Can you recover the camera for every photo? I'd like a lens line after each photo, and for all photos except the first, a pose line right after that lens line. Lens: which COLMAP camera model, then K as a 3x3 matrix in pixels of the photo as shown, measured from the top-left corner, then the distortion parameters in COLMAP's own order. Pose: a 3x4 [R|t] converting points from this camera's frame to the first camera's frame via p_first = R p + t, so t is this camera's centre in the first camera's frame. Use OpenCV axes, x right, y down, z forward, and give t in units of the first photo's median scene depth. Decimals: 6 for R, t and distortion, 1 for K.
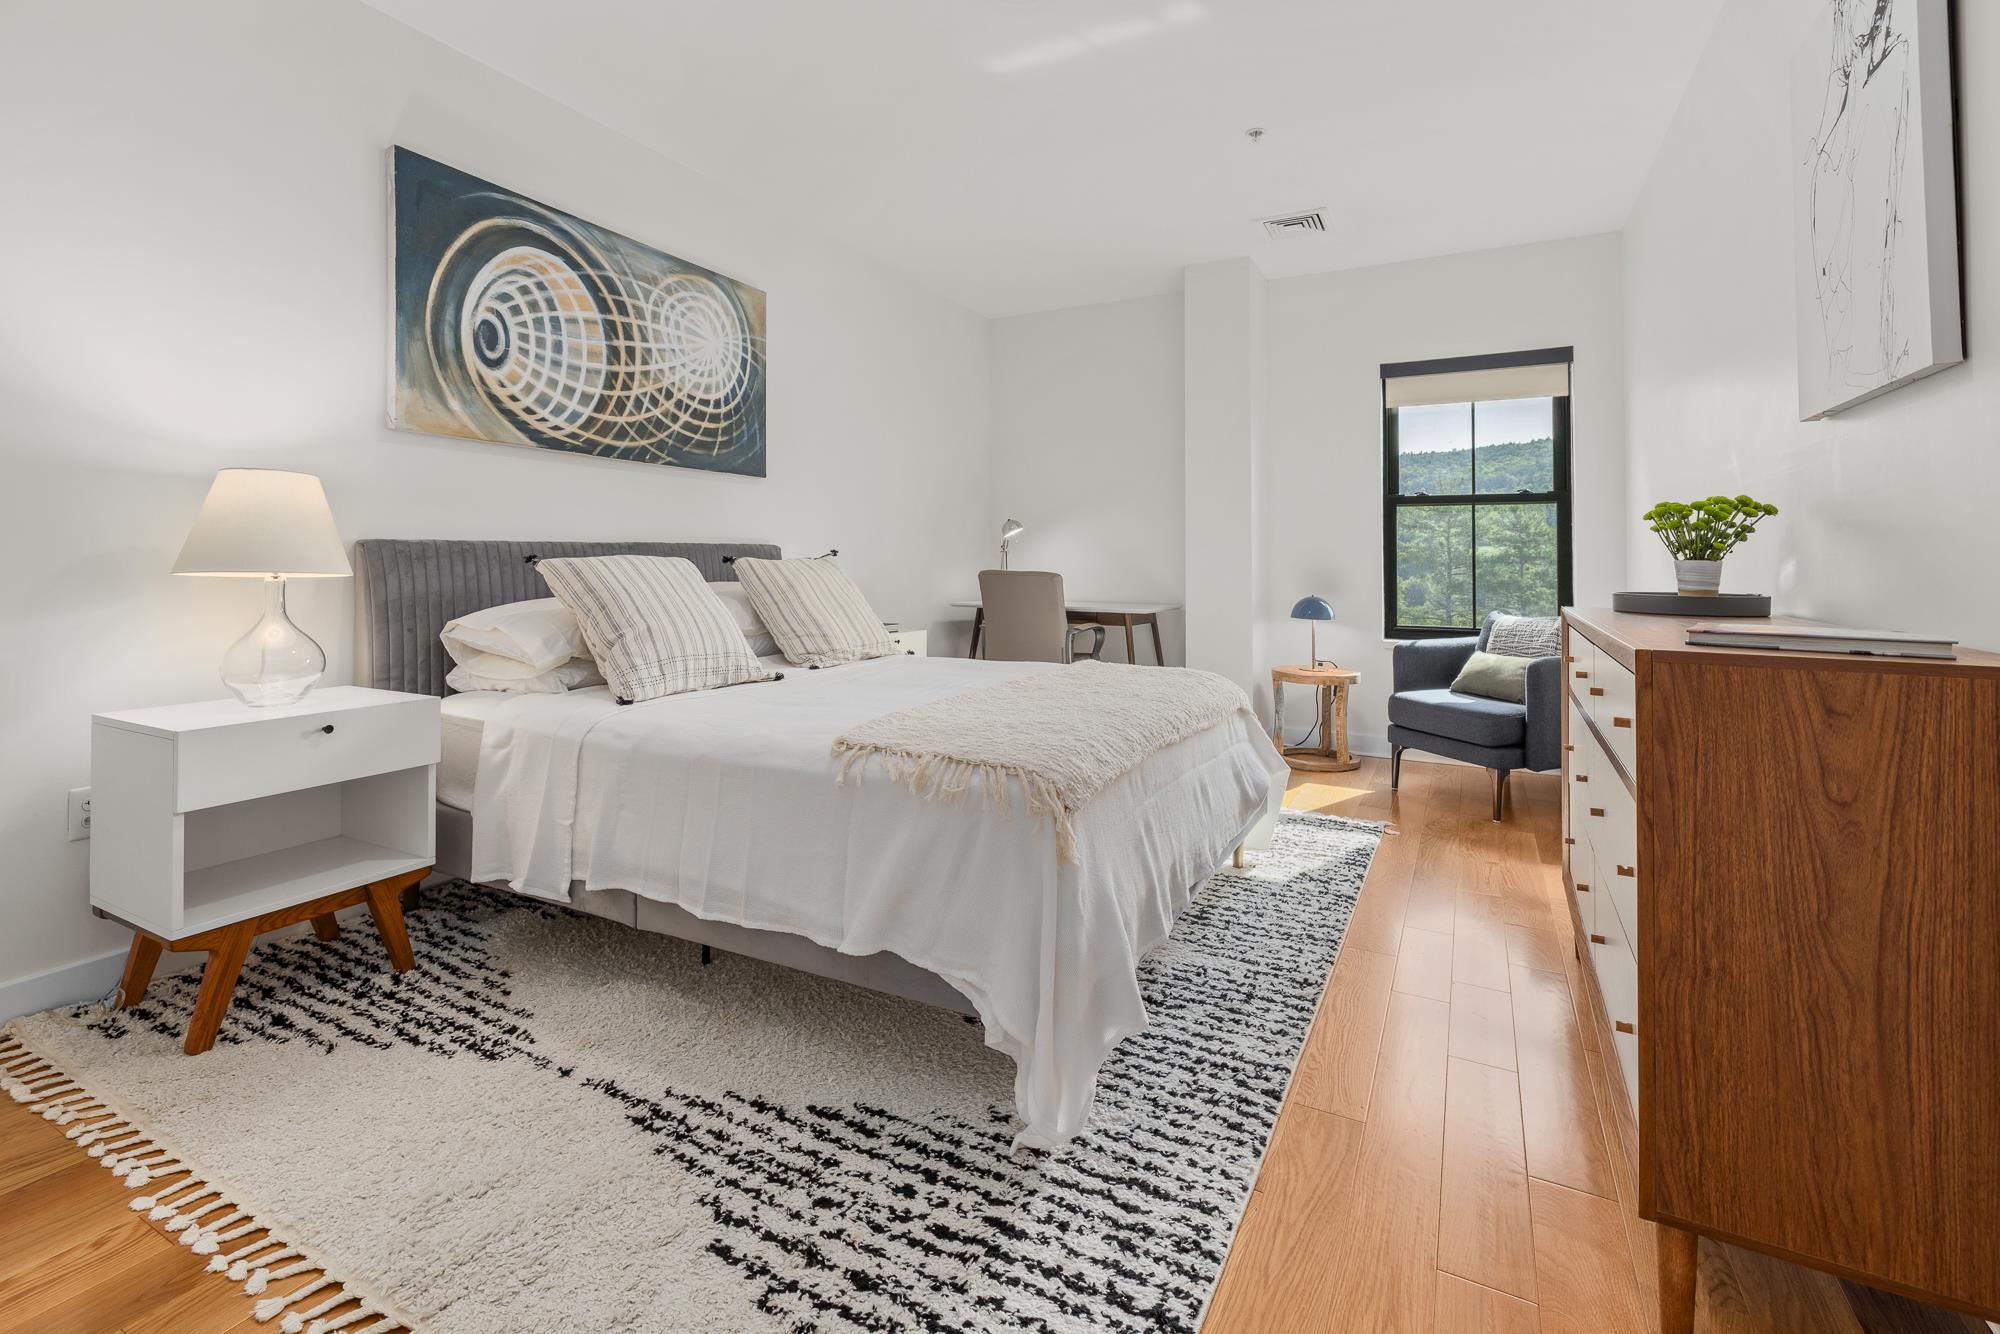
lens RADIAL K [[867.1, 0, 1010.0], [0, 867.1, 555.3], [0, 0, 1]] dist [-0.000842, -0.000931]
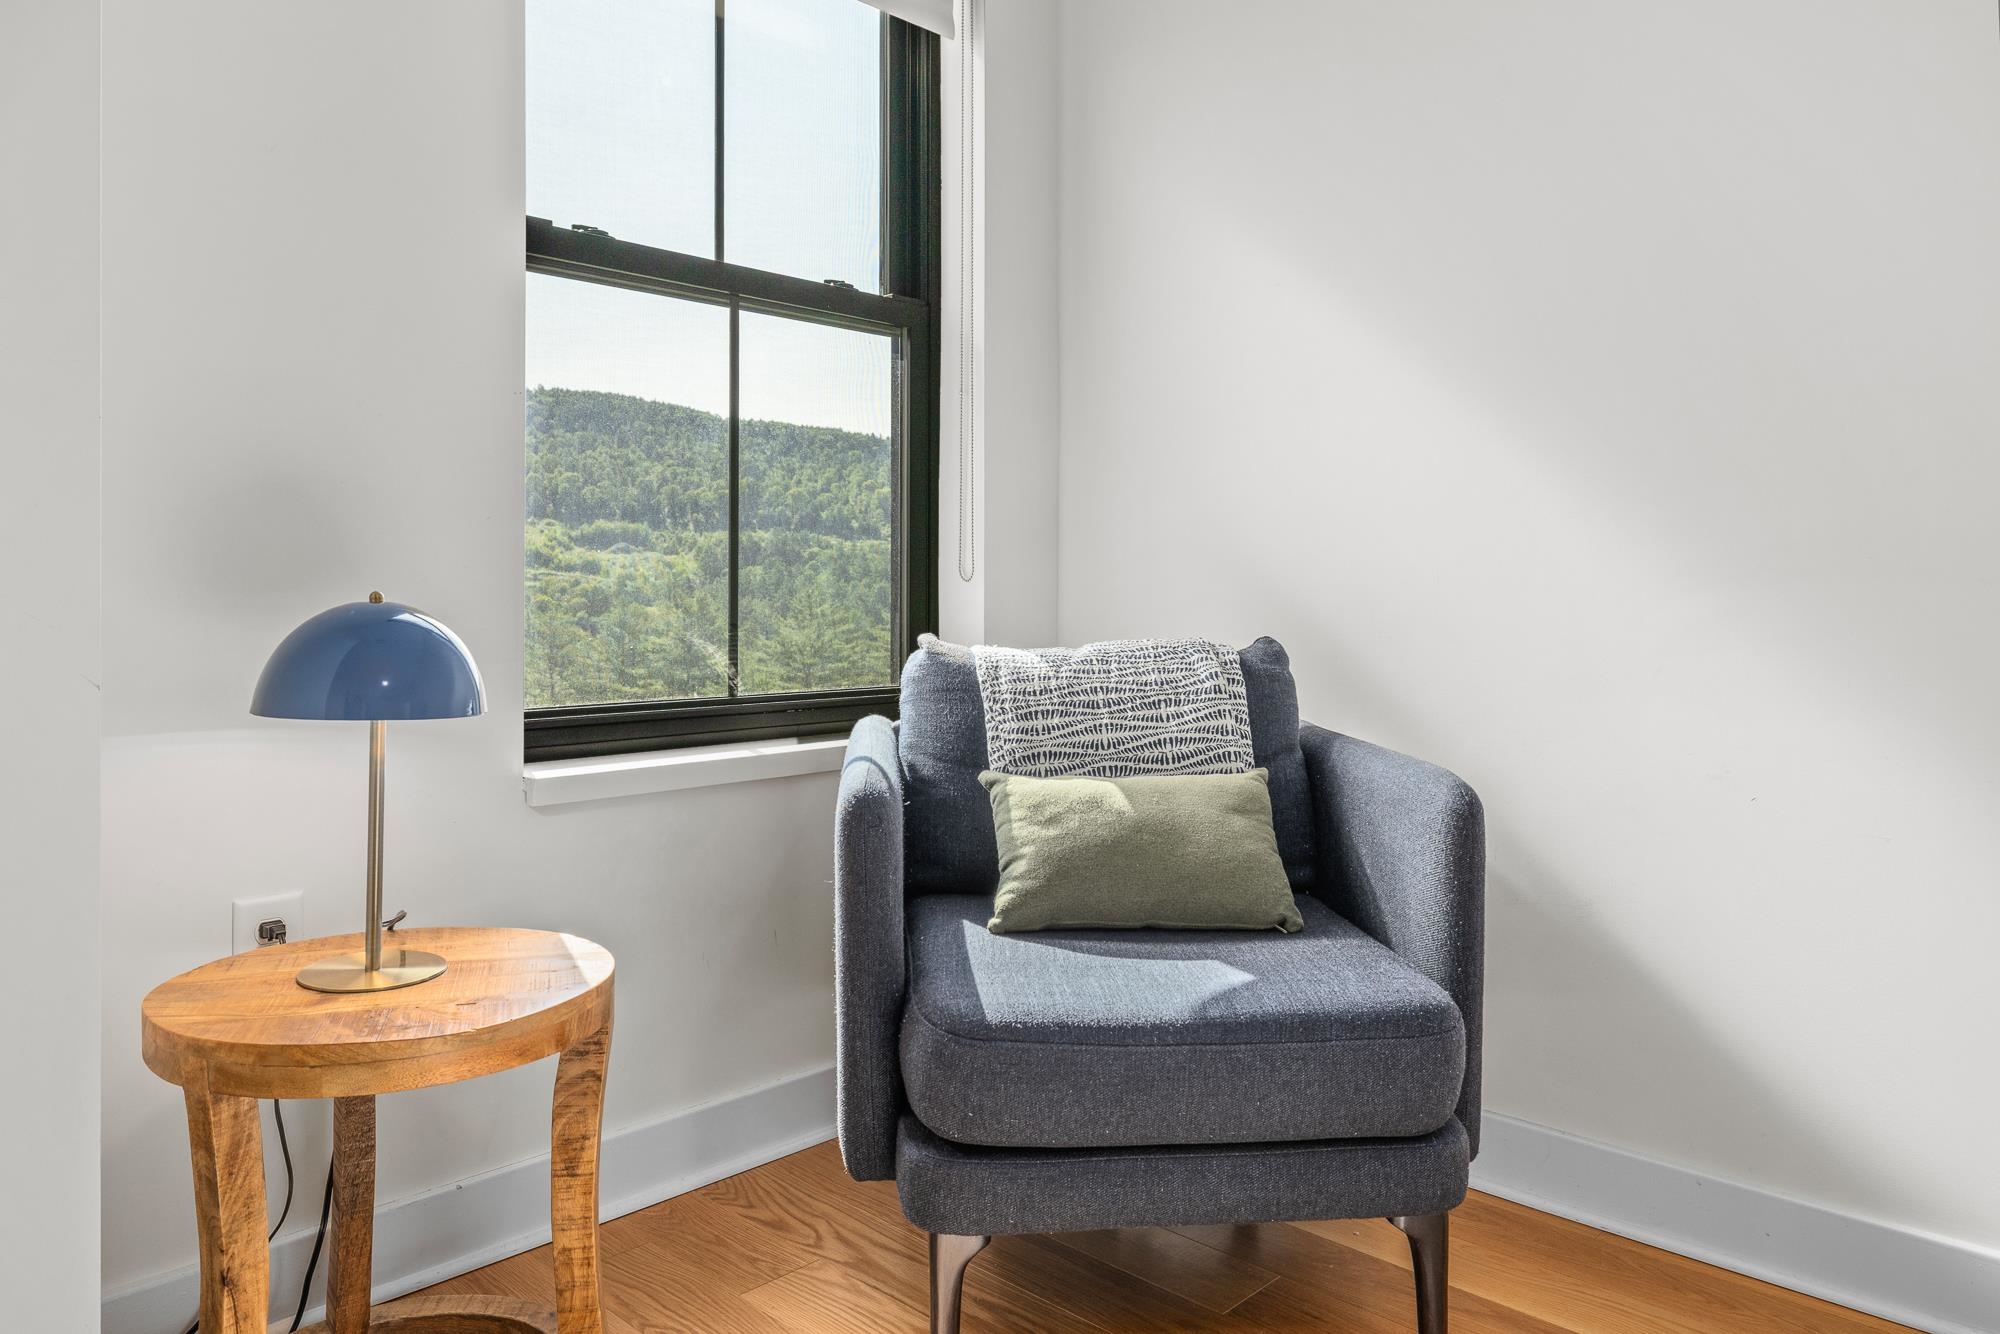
lens RADIAL K [[1408.1, 0, 974.6], [0, 1408.1, 626.9], [0, 0, 1]] dist [0.014863, -0.002525]
pose [[0.295969, -0.030408, 0.954713, 0.094776], [-0.002071, 0.999470, 0.032476, 0.046584], [-0.955195, -0.011589, 0.295749, 0.866235]]
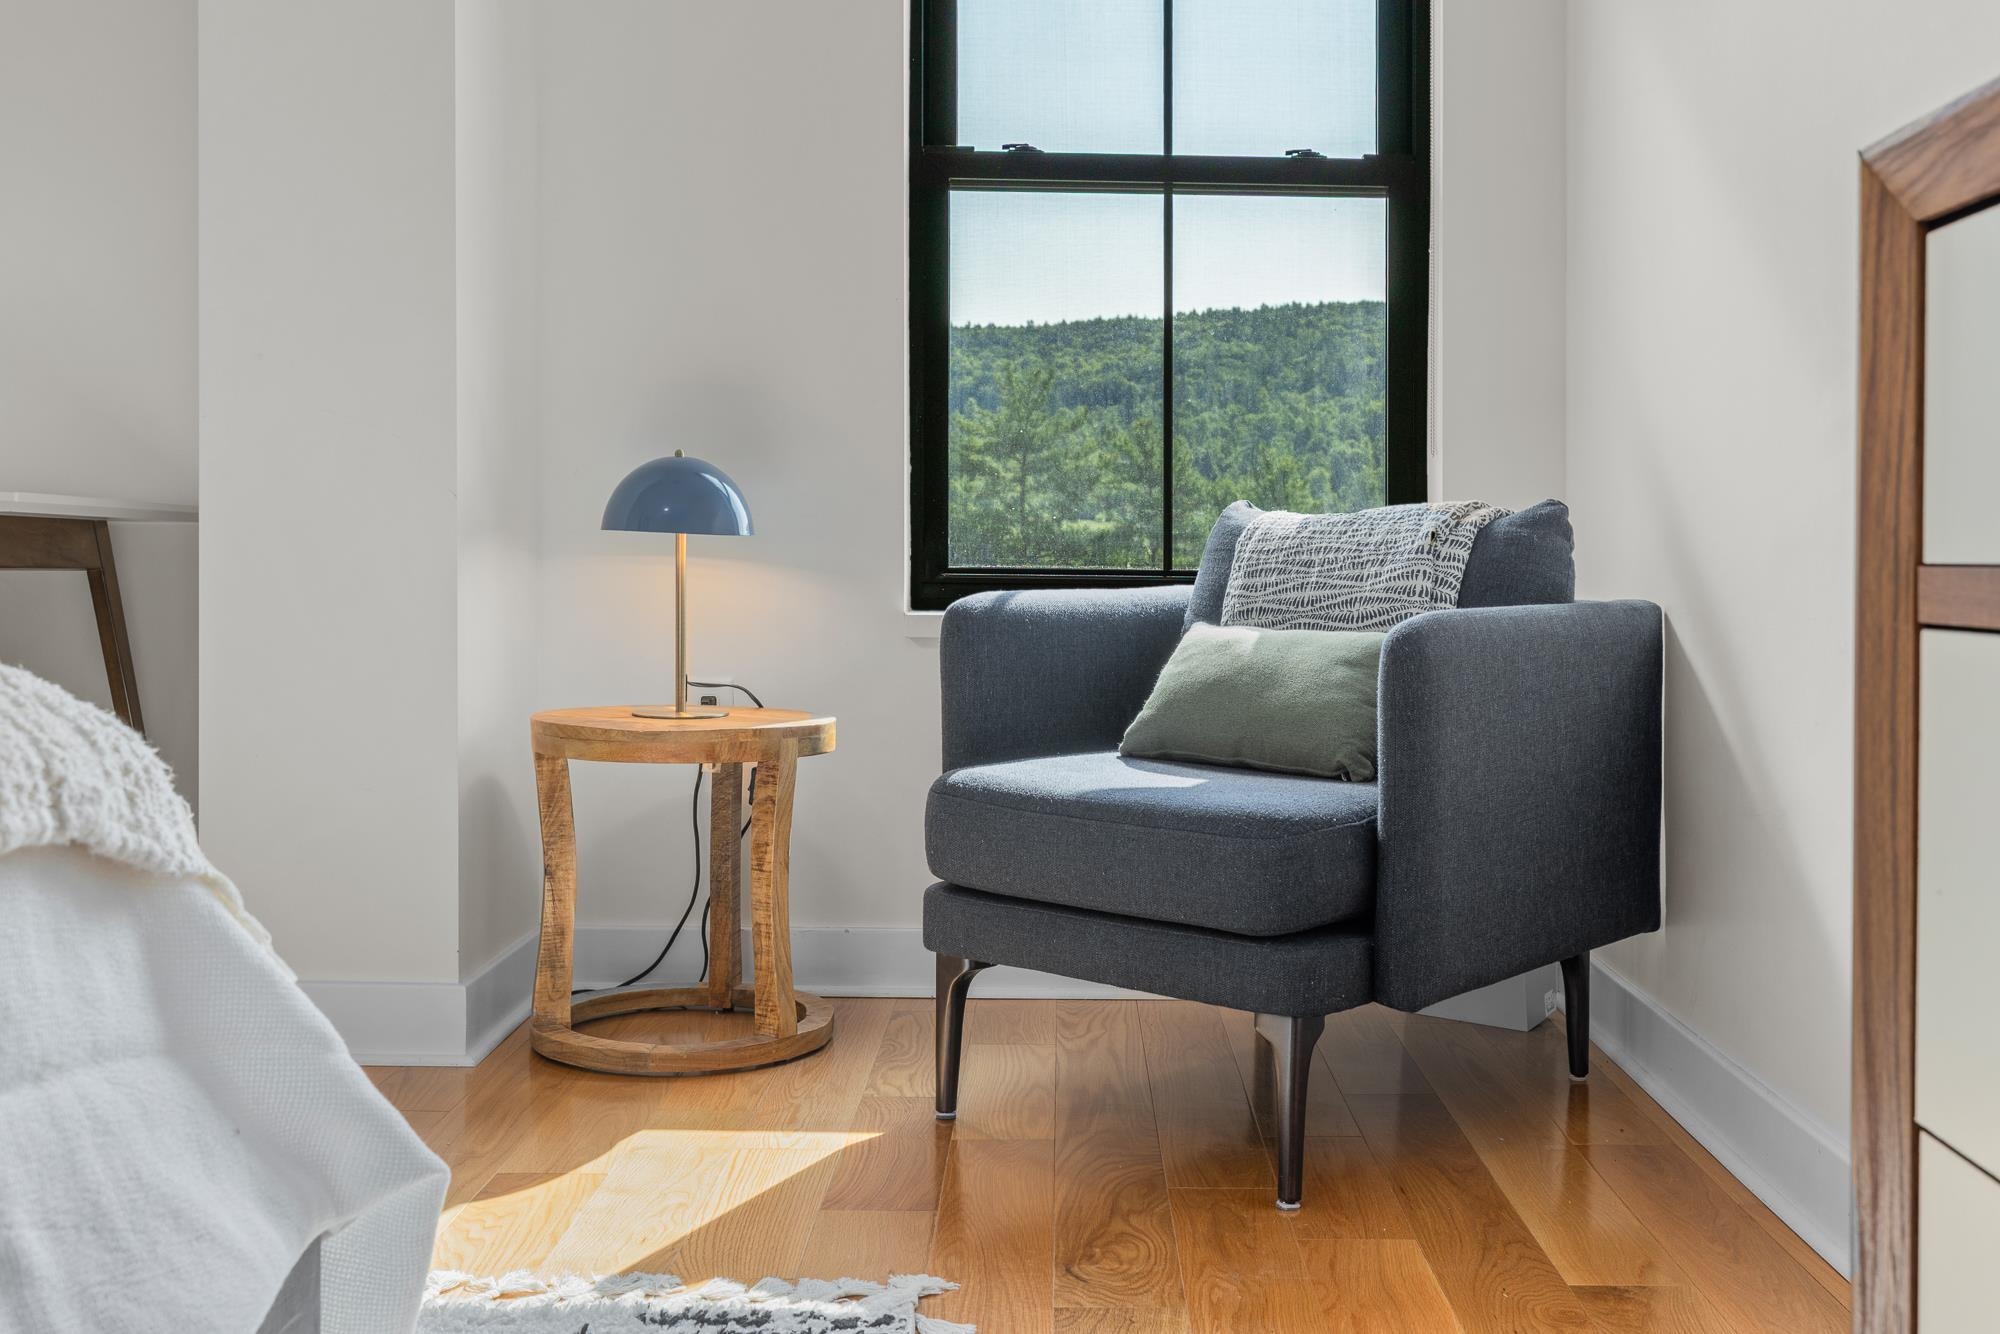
lens RADIAL K [[1995.8, 0, 1017.1], [0, 1995.8, 655.2], [0, 0, 1]] dist [0.002733, 0.000000]
pose [[0.892425, -0.018559, 0.450814, 0.169560], [-0.008181, 0.998324, 0.057293, 0.081743], [-0.451122, -0.054818, 0.890777, 0.406790]]
